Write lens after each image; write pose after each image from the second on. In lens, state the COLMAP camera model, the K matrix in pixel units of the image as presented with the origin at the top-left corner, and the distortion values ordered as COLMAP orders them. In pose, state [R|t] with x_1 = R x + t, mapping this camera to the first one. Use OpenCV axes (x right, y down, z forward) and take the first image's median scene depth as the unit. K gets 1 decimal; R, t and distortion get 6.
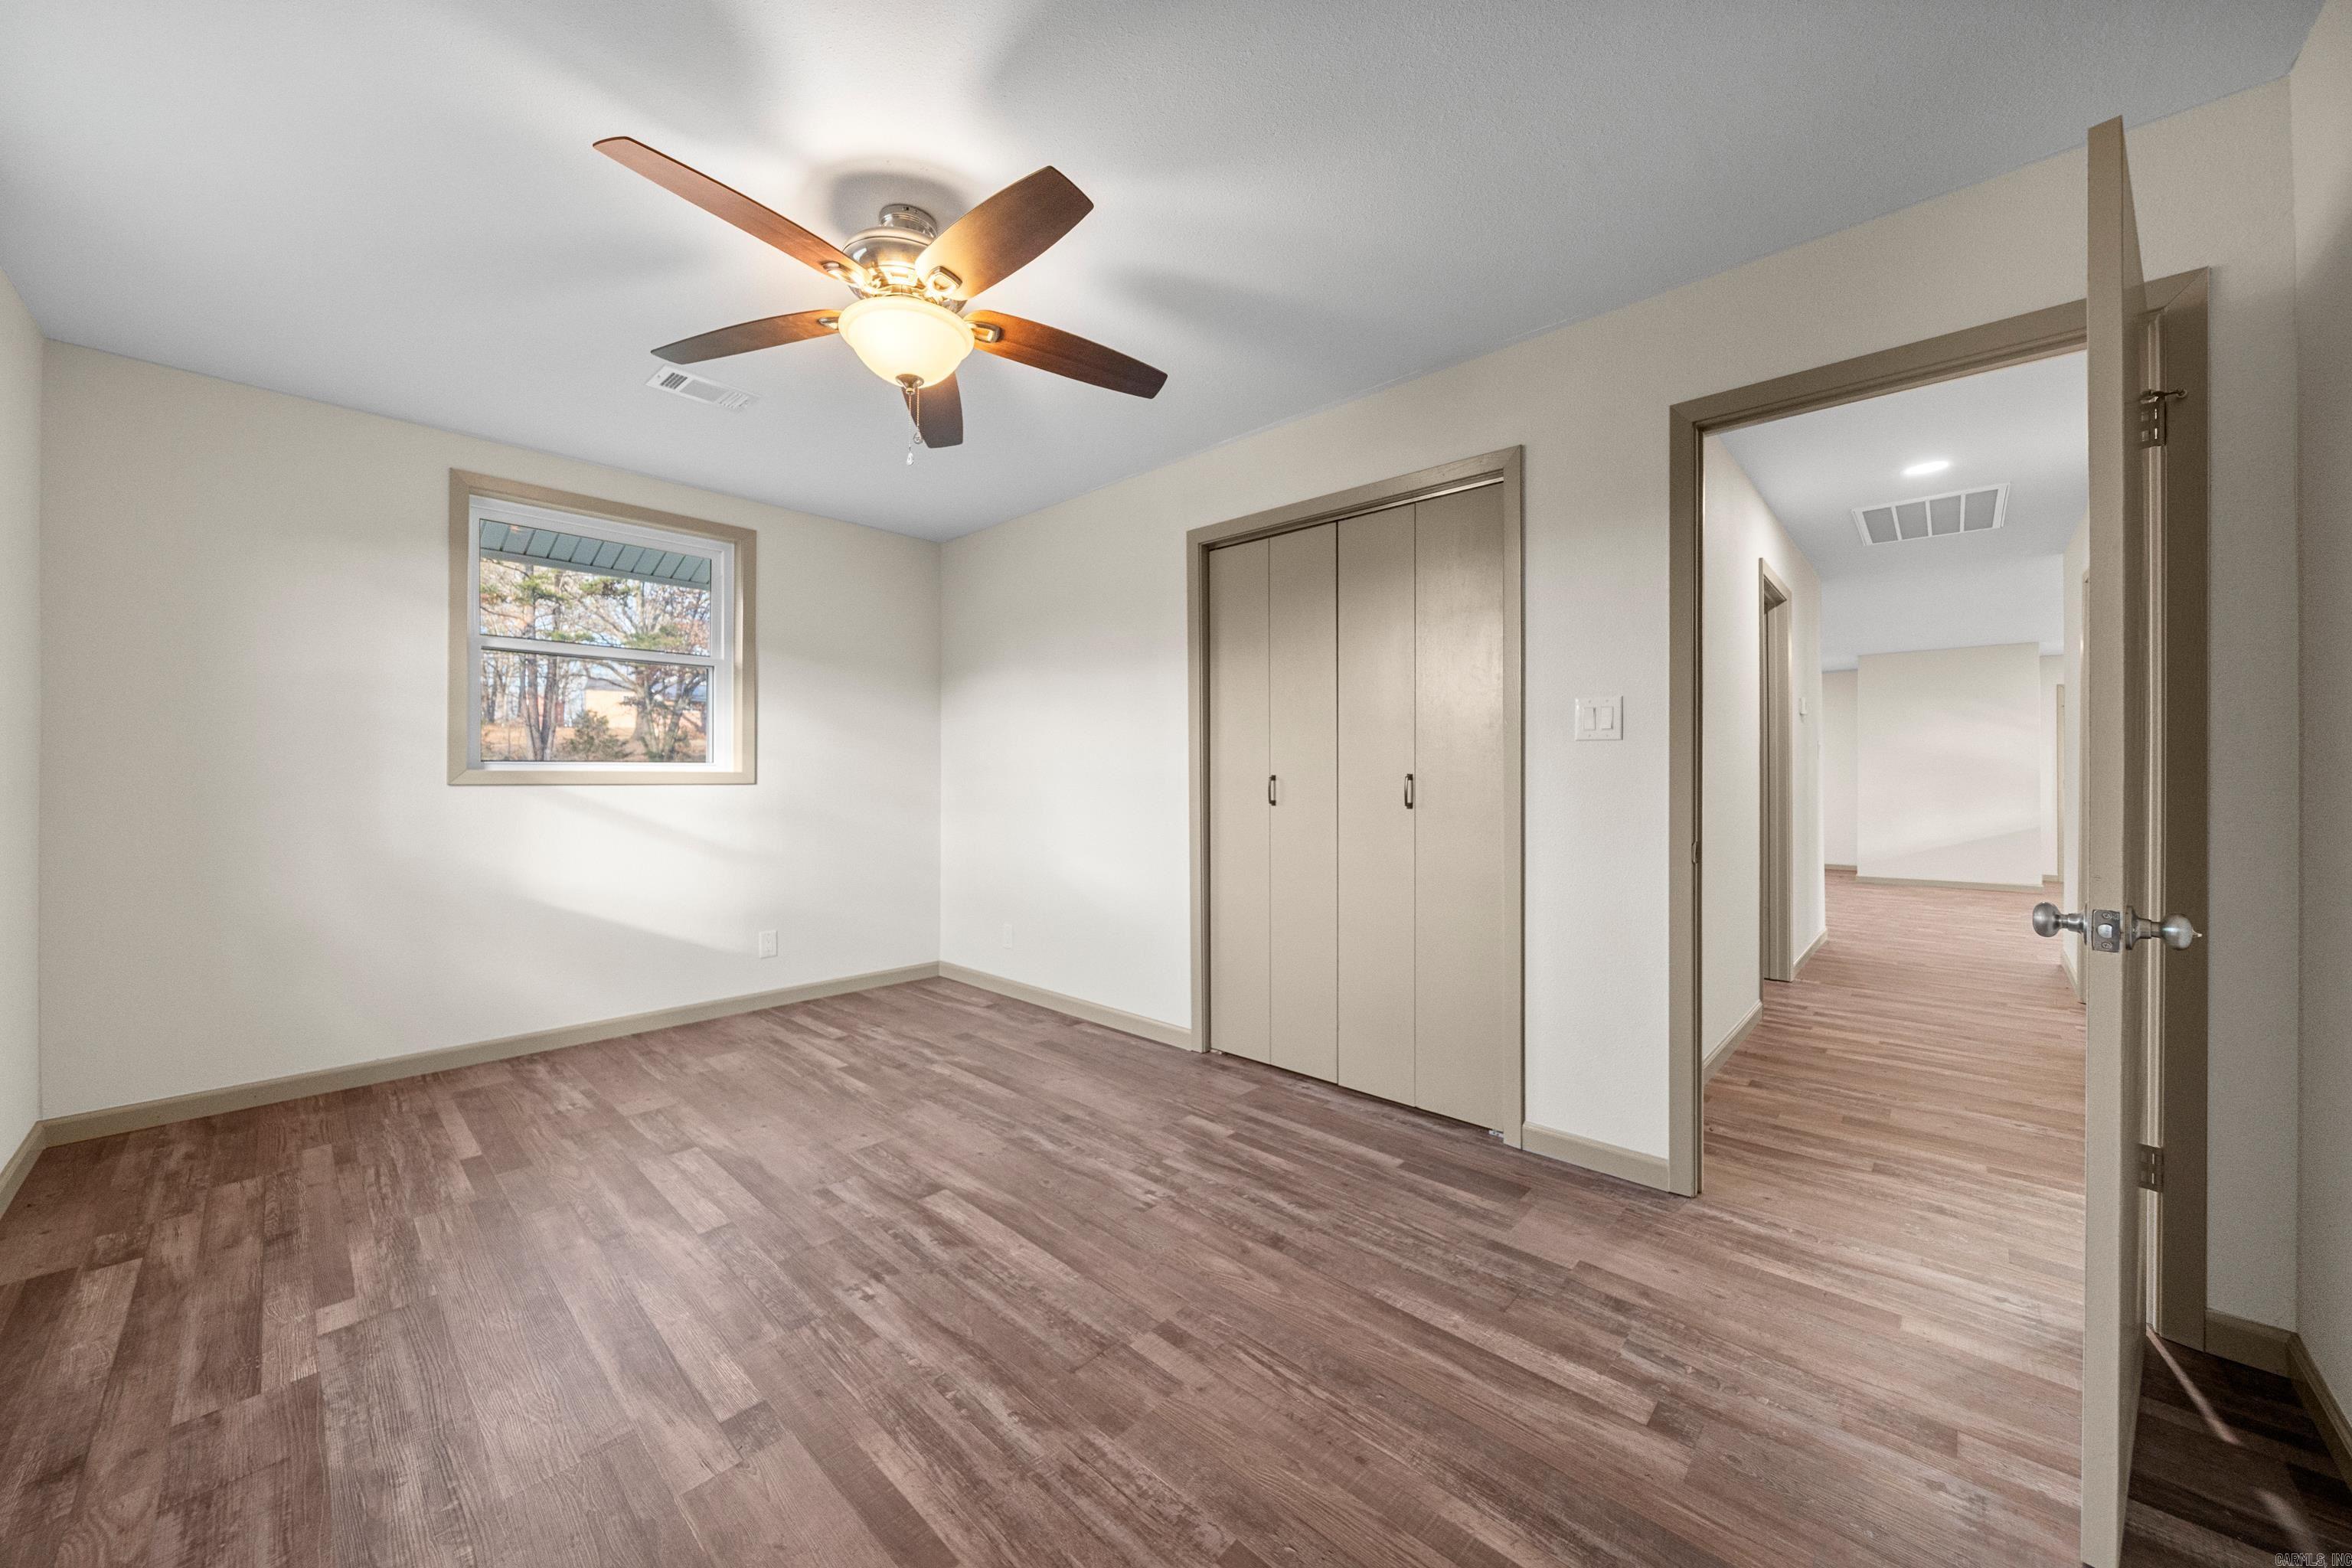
lens RADIAL K [[795.5, 0, 1193.9], [0, 795.5, 819.2], [0, 0, 1]] dist [-0.007766, 0.000554]
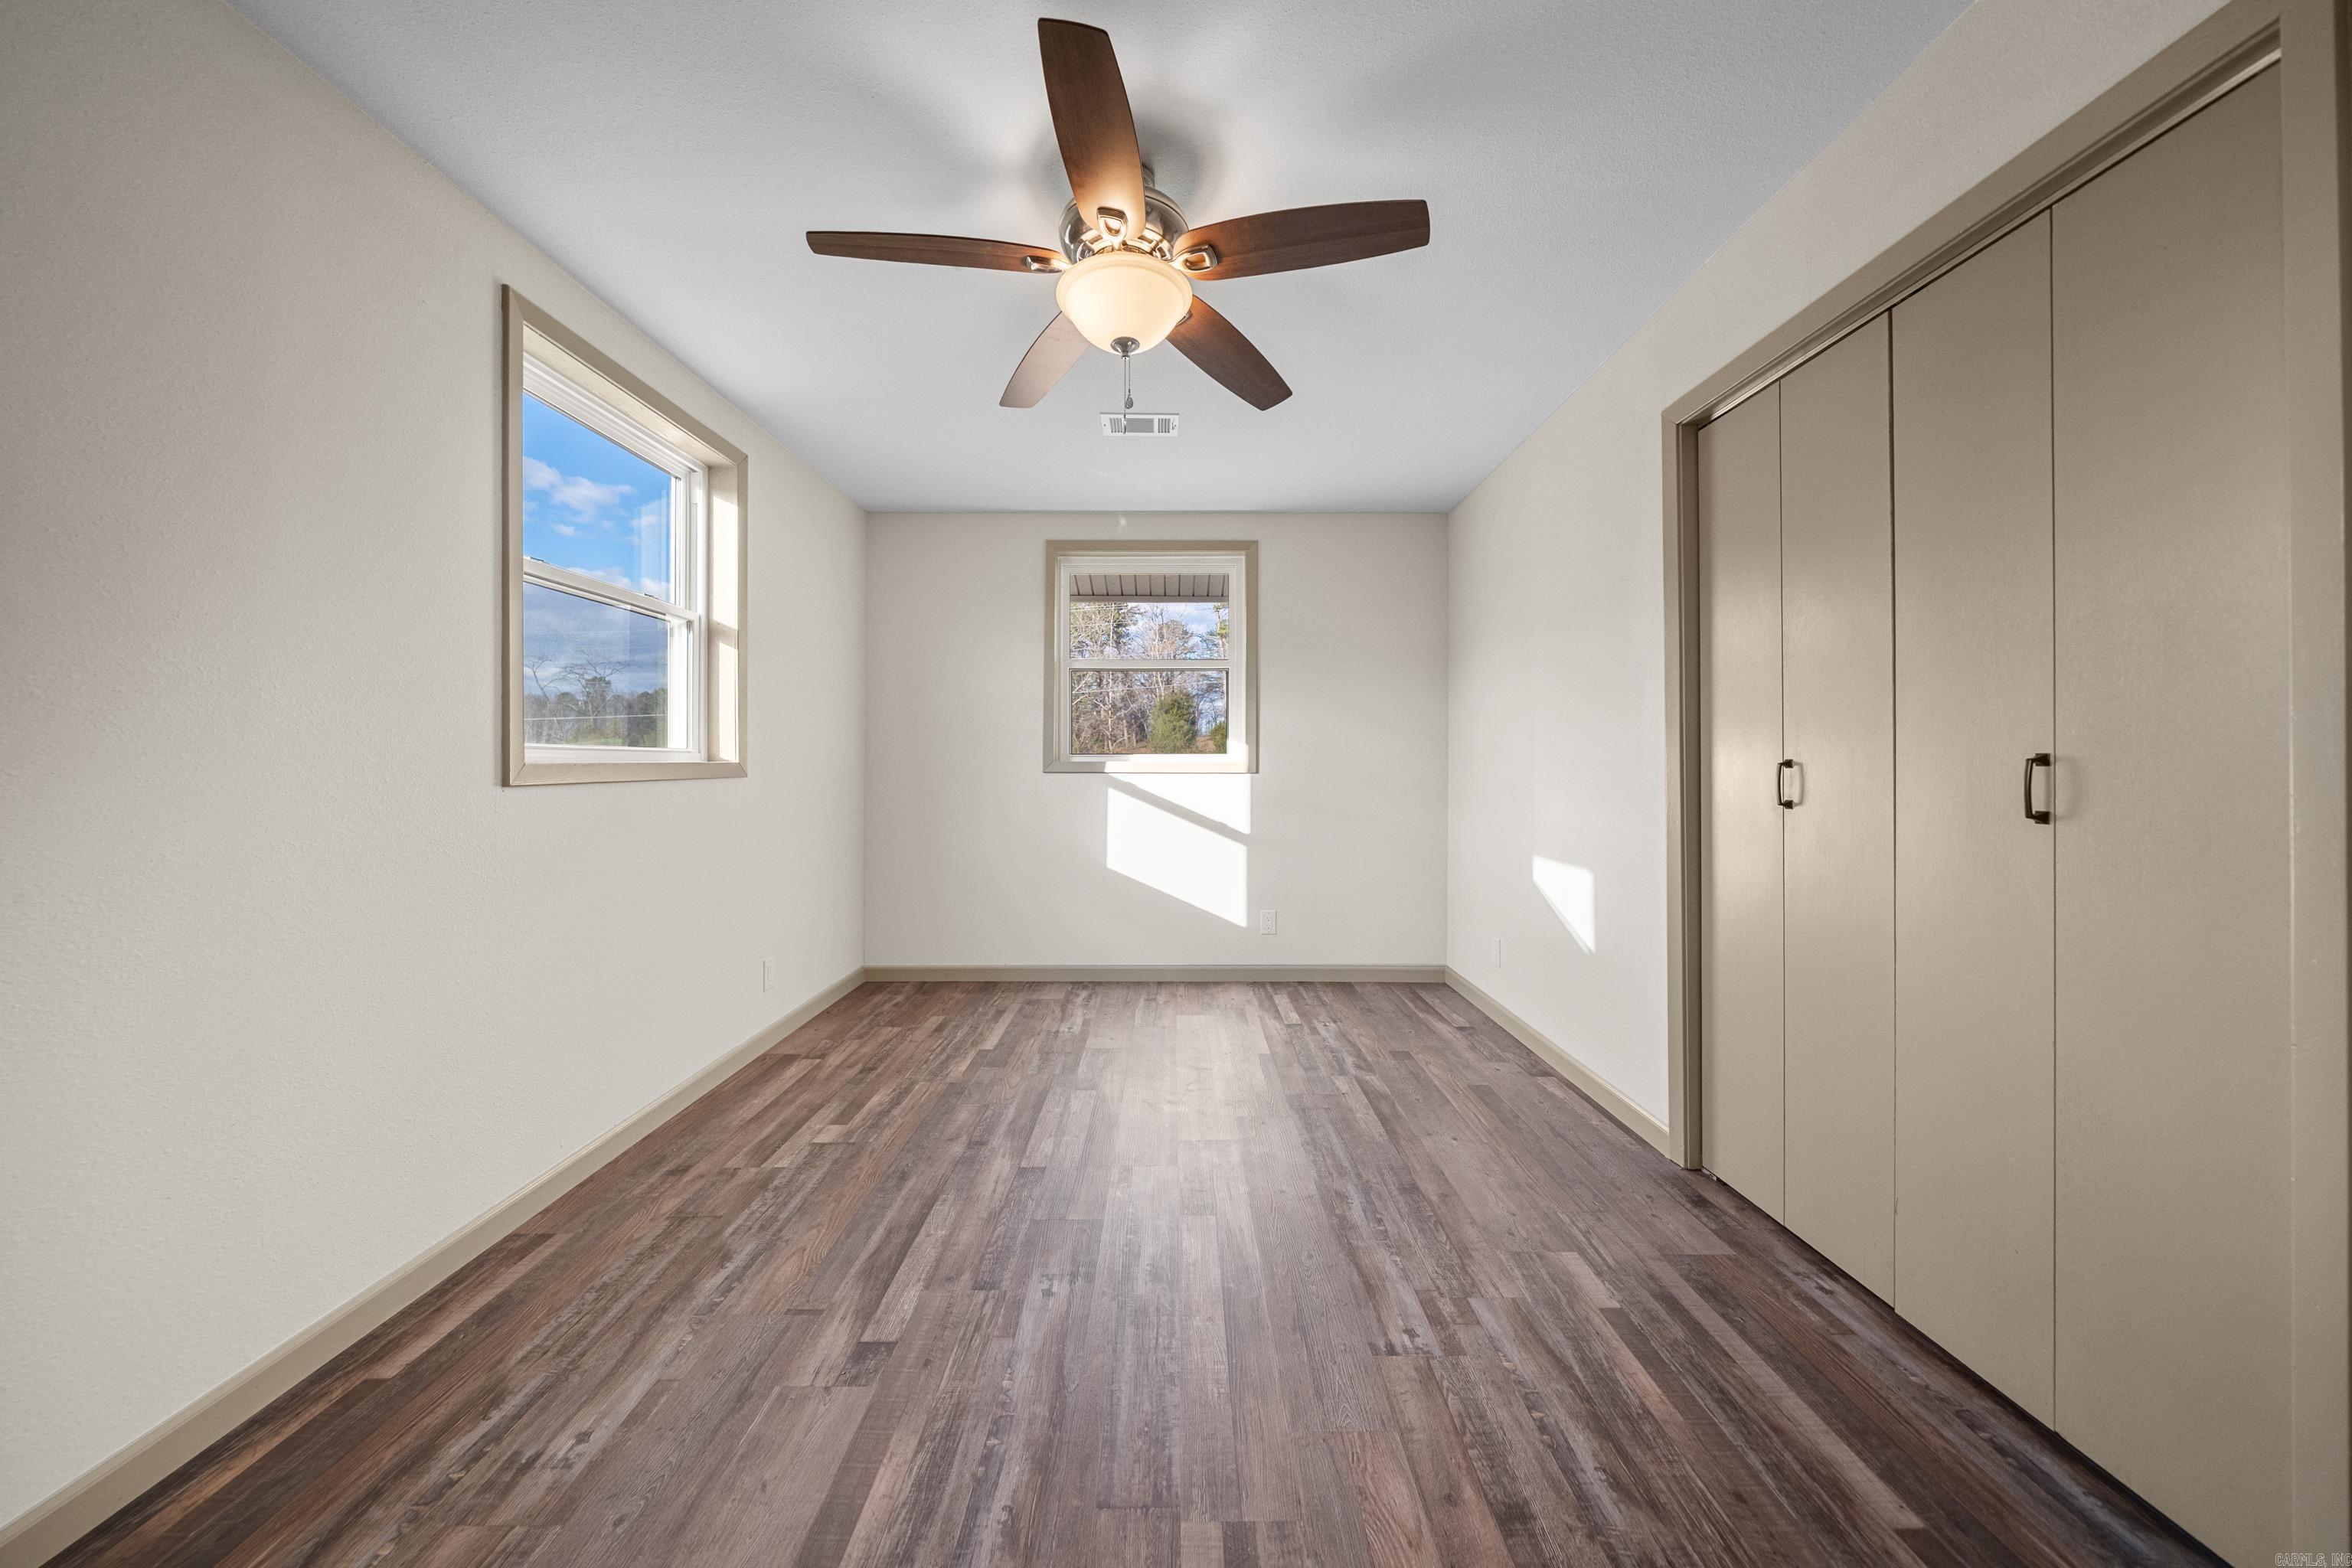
lens RADIAL K [[795.5, 0, 1209.5], [0, 795.5, 792.8], [0, 0, 1]] dist [-0.007766, 0.000554]
pose [[0.689672, 0.019733, -0.723853, 0.288140], [-0.037282, 0.999270, -0.008280, -0.008895], [0.723161, 0.032697, 0.689905, 0.304821]]
